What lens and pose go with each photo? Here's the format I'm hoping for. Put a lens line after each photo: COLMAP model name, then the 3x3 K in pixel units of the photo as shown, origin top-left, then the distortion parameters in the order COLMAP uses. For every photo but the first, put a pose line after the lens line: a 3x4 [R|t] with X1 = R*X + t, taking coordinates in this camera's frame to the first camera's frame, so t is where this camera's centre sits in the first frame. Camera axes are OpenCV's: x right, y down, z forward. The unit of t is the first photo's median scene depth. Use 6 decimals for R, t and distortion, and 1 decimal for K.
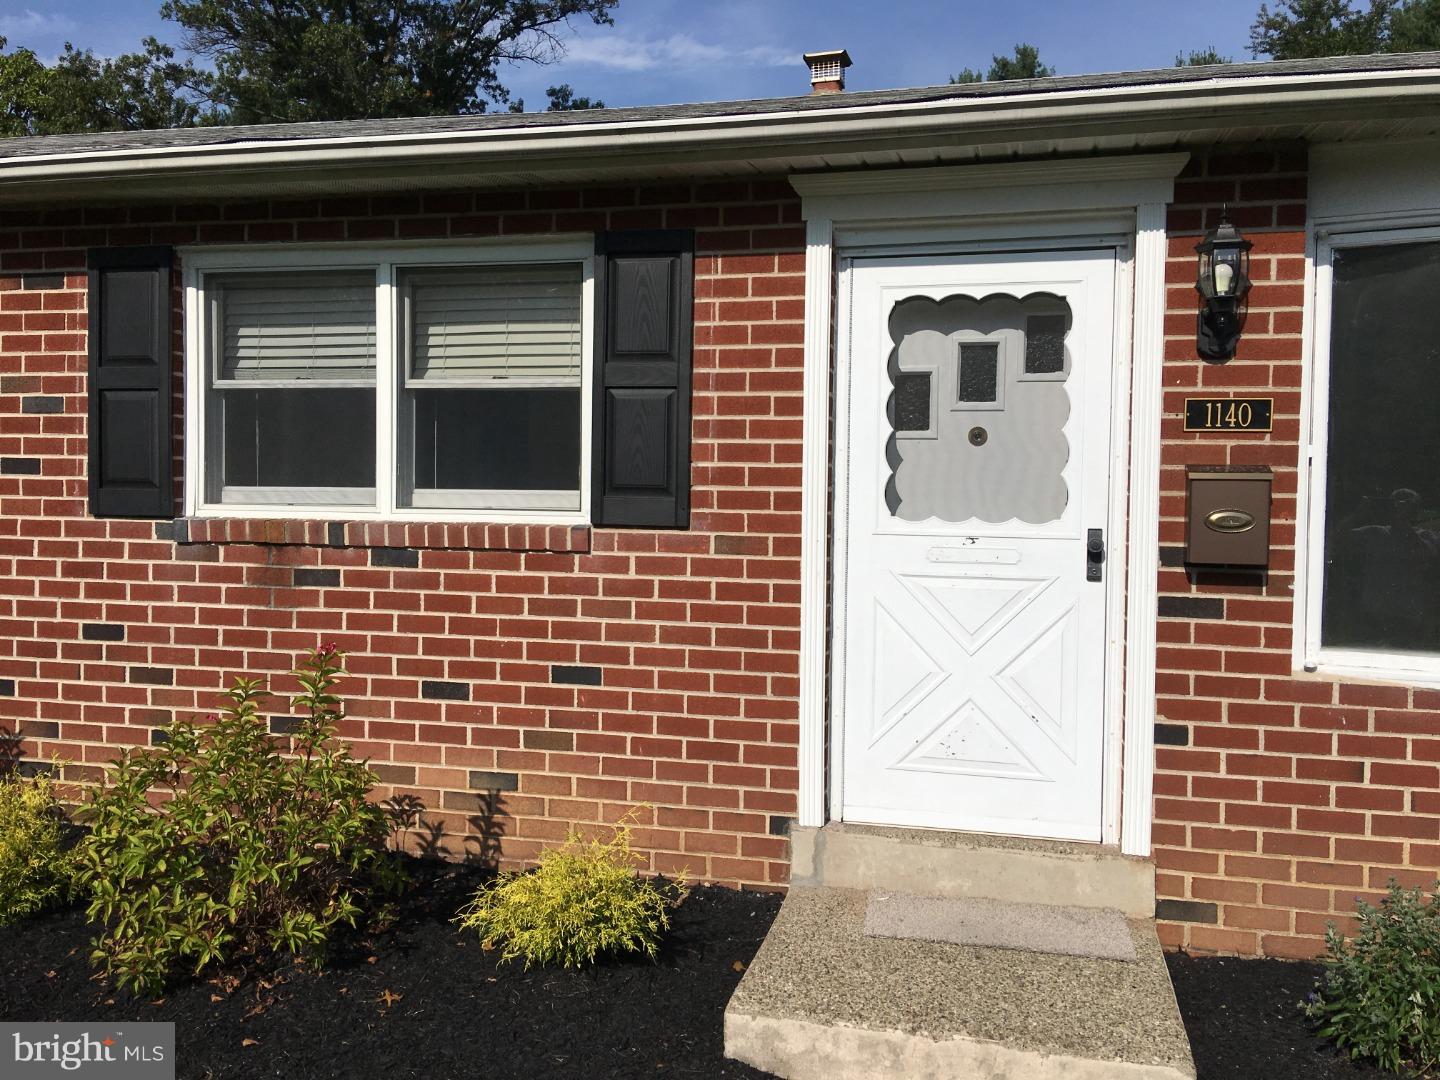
lens RADIAL K [[1211.1, 0, 711.4], [0, 1211.1, 530.9], [0, 0, 1]] dist [0.131724, -0.192673]
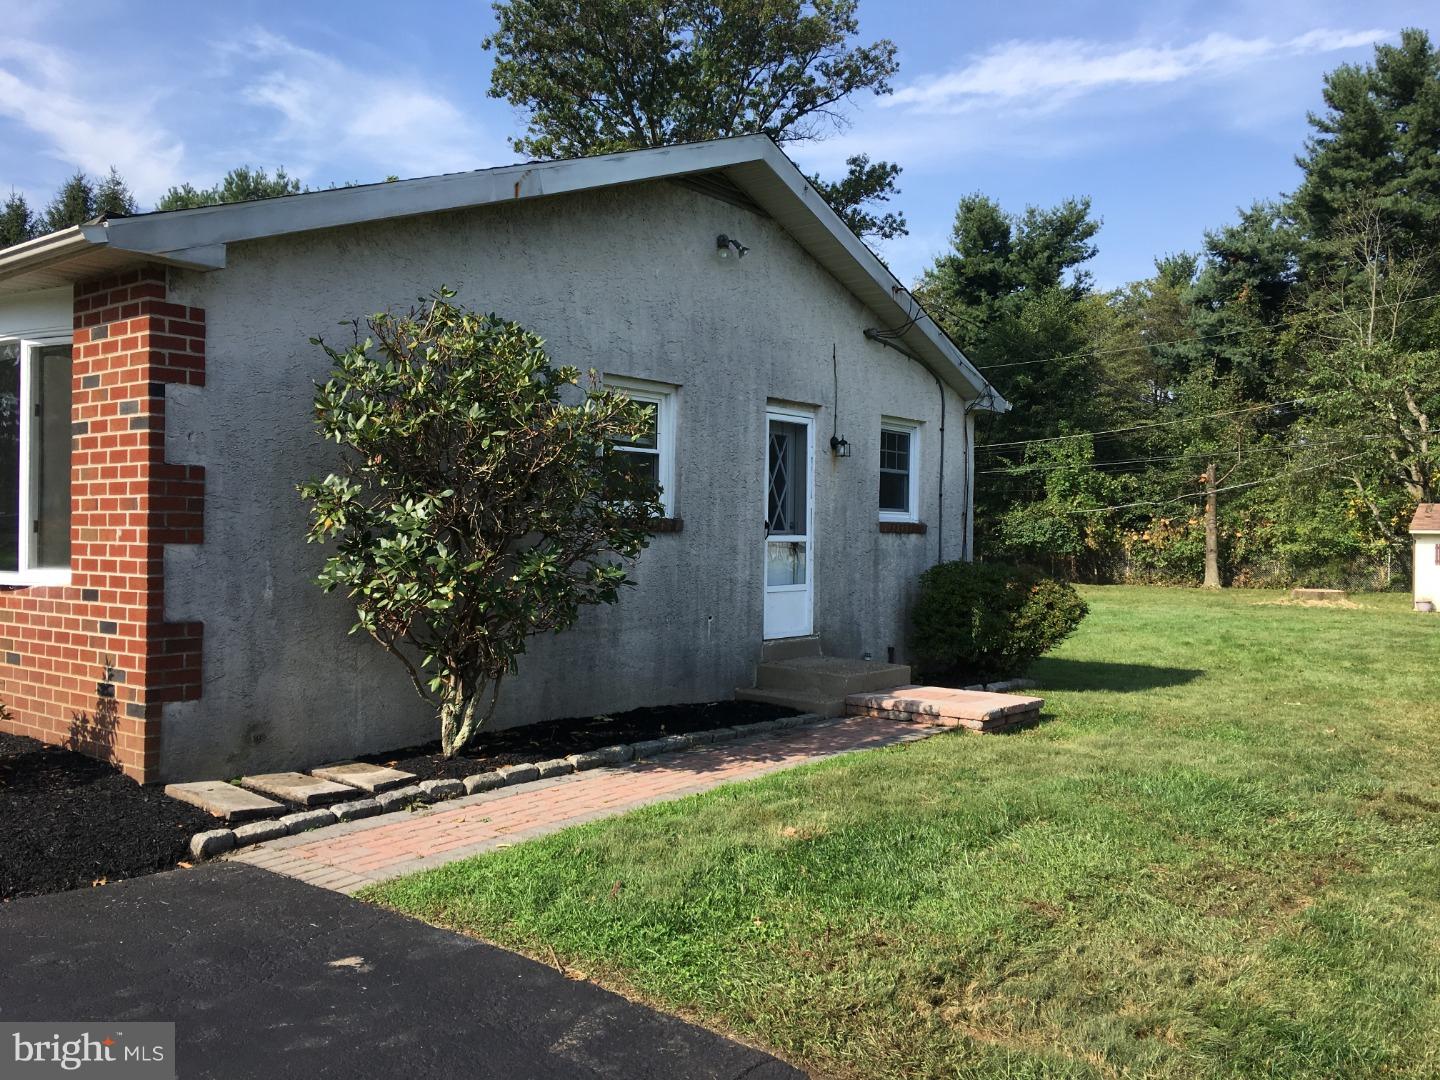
lens RADIAL K [[1211.1, 0, 711.4], [0, 1211.1, 530.9], [0, 0, 1]] dist [0.131724, -0.192673]
pose [[0.908139, -0.009479, -0.418561, 2.235682], [-0.005203, 0.999411, -0.033924, 0.093849], [0.418636, 0.032986, 0.907555, -0.303680]]
